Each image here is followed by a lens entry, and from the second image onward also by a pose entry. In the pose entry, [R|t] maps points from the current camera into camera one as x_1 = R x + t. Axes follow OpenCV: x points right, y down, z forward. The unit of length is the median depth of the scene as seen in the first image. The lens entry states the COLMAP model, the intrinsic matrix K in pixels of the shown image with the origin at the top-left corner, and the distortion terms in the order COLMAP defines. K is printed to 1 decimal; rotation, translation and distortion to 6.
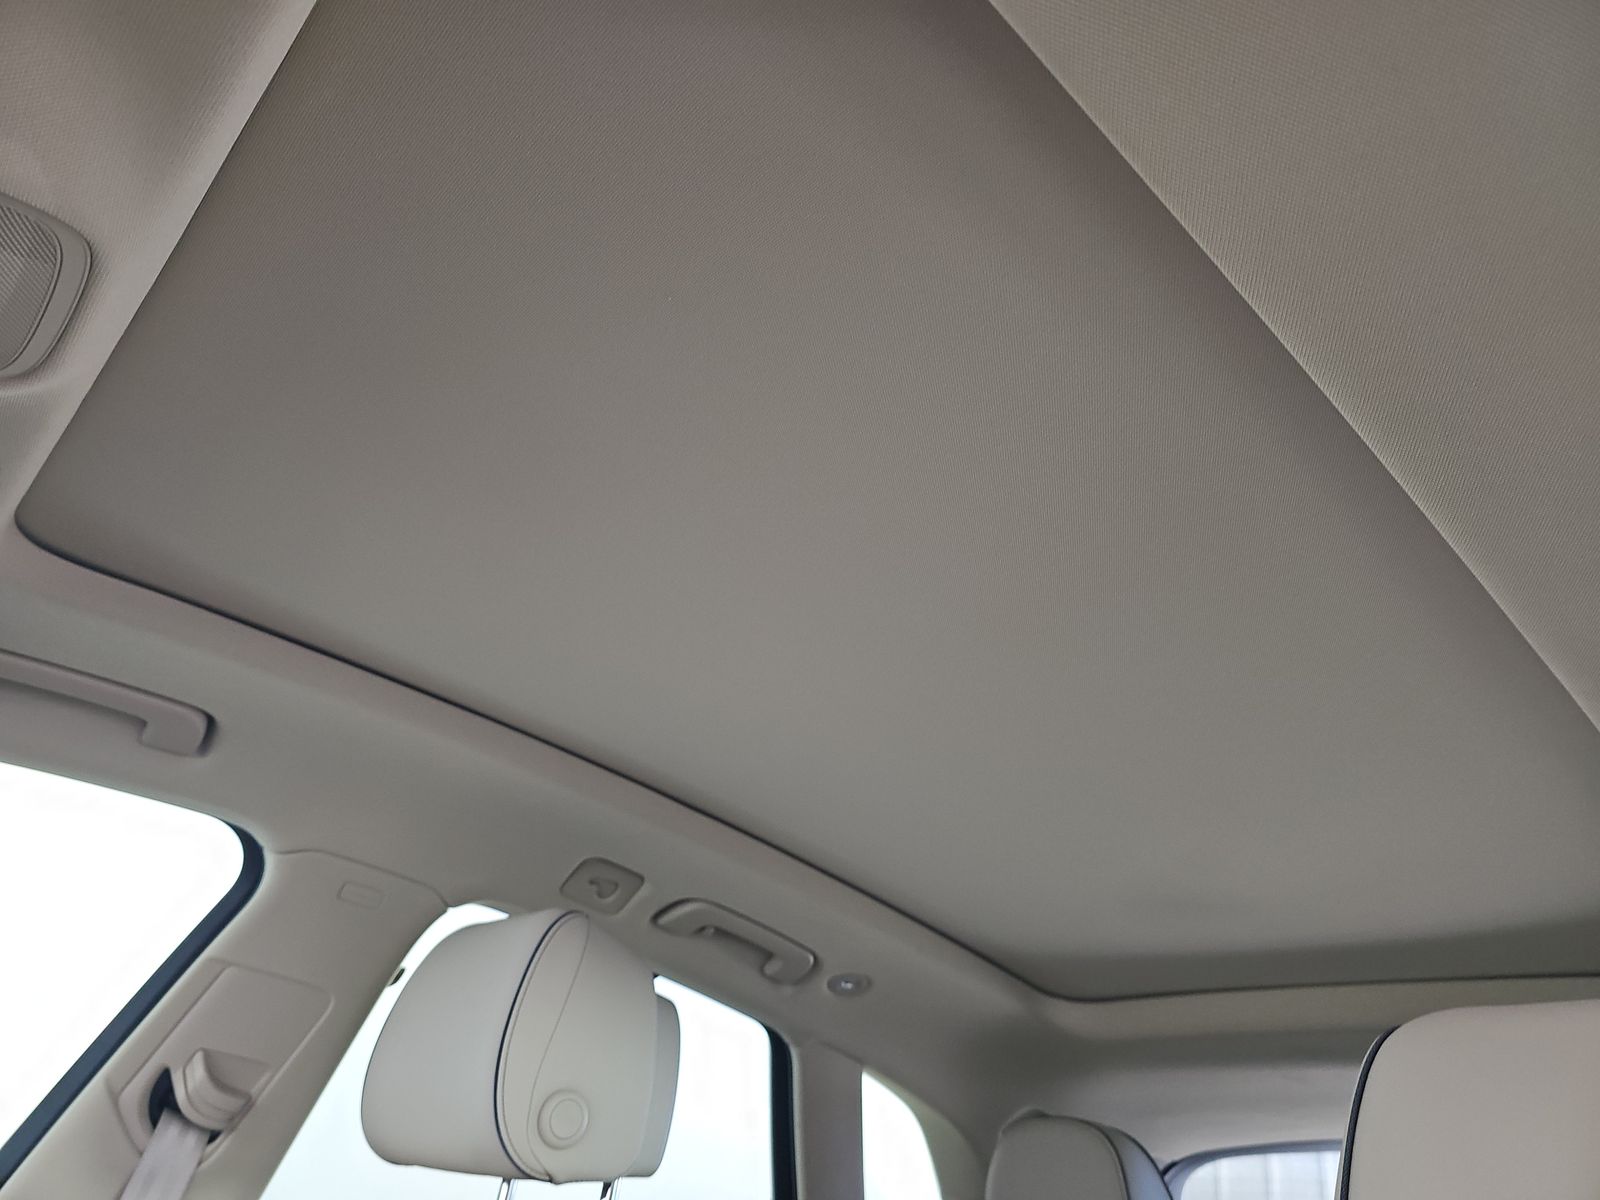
lens RADIAL K [[1051.1, 0, 797.9], [0, 1051.1, 598.5], [0, 0, 1]] dist [0.040803, -0.021217]
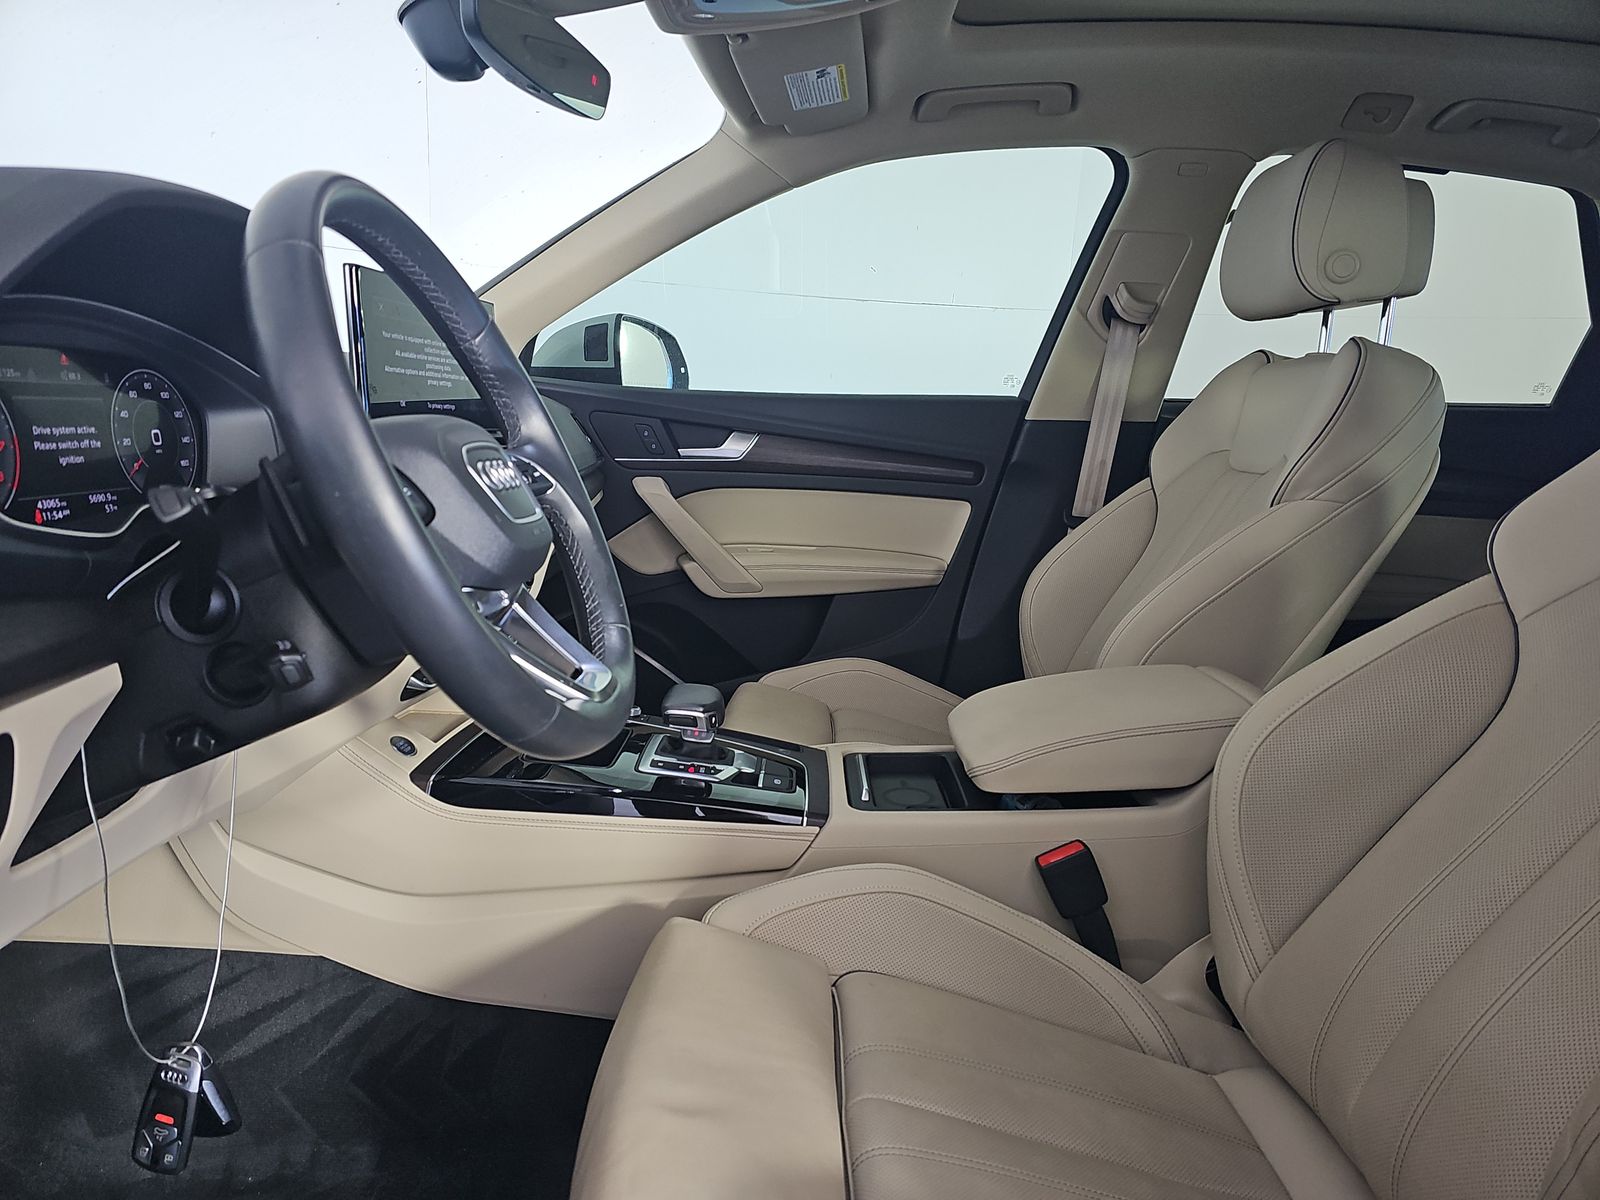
lens RADIAL K [[1051.1, 0, 787.3], [0, 1051.1, 598.2], [0, 0, 1]] dist [0.040803, -0.021217]
pose [[0.714373, 0.018313, -0.699526, 0.254381], [0.410003, 0.799142, 0.439625, -0.139369], [0.567071, -0.600863, 0.563377, -0.565165]]
